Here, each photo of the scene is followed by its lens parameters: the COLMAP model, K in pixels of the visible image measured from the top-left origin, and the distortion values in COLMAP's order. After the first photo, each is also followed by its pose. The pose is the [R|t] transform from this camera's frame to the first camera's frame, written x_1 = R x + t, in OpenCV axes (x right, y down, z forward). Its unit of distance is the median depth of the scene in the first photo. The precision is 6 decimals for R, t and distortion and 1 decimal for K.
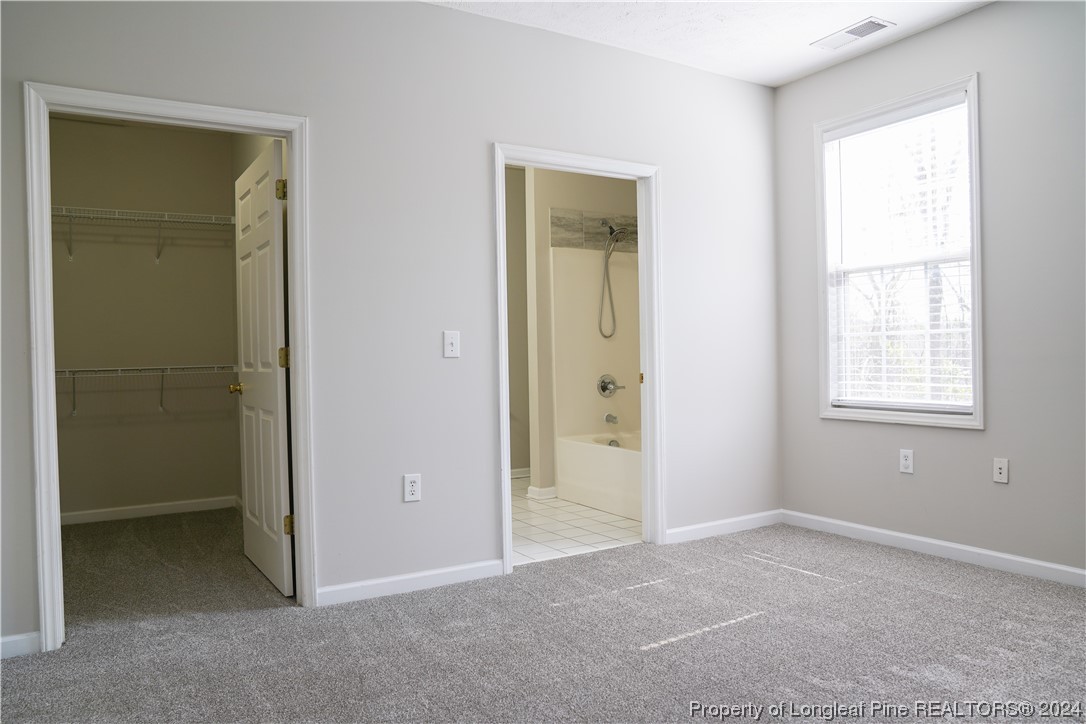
lens RADIAL K [[770.1, 0, 542.0], [0, 770.1, 359.8], [0, 0, 1]] dist [-0.049486, 0.009897]
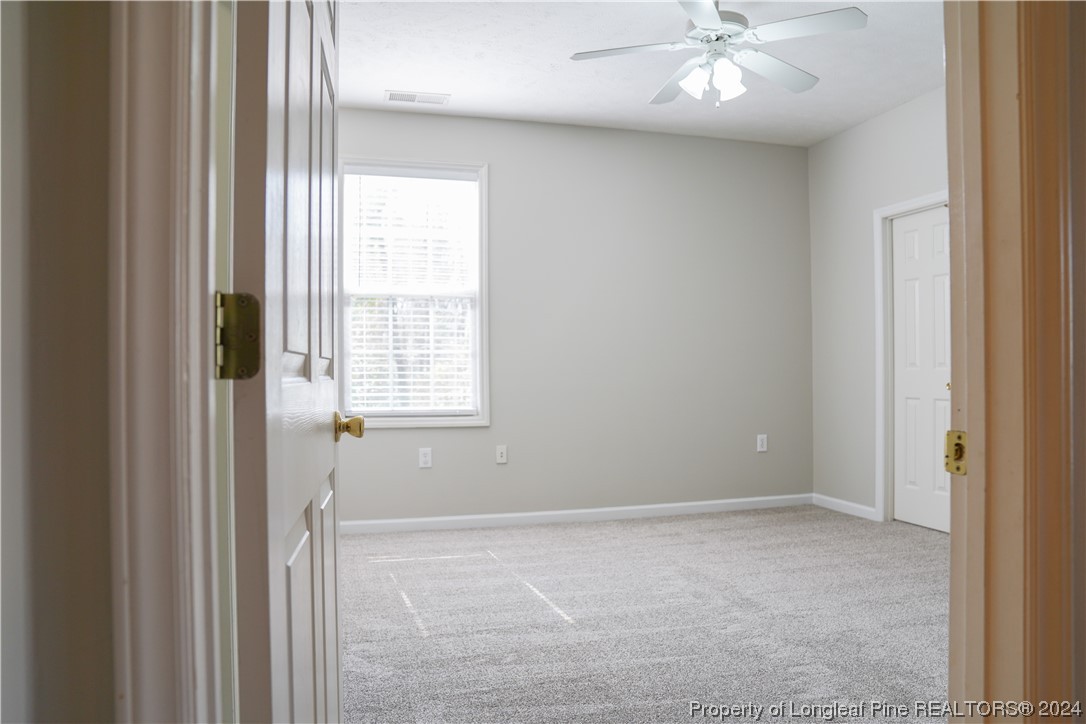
lens RADIAL K [[770.1, 0, 543.2], [0, 770.1, 364.6], [0, 0, 1]] dist [-0.049486, 0.009897]
pose [[0.245354, 0.029705, 0.968978, -1.056562], [-0.002665, 0.999547, -0.029968, 0.032710], [-0.969430, 0.004771, 0.245322, 0.812321]]
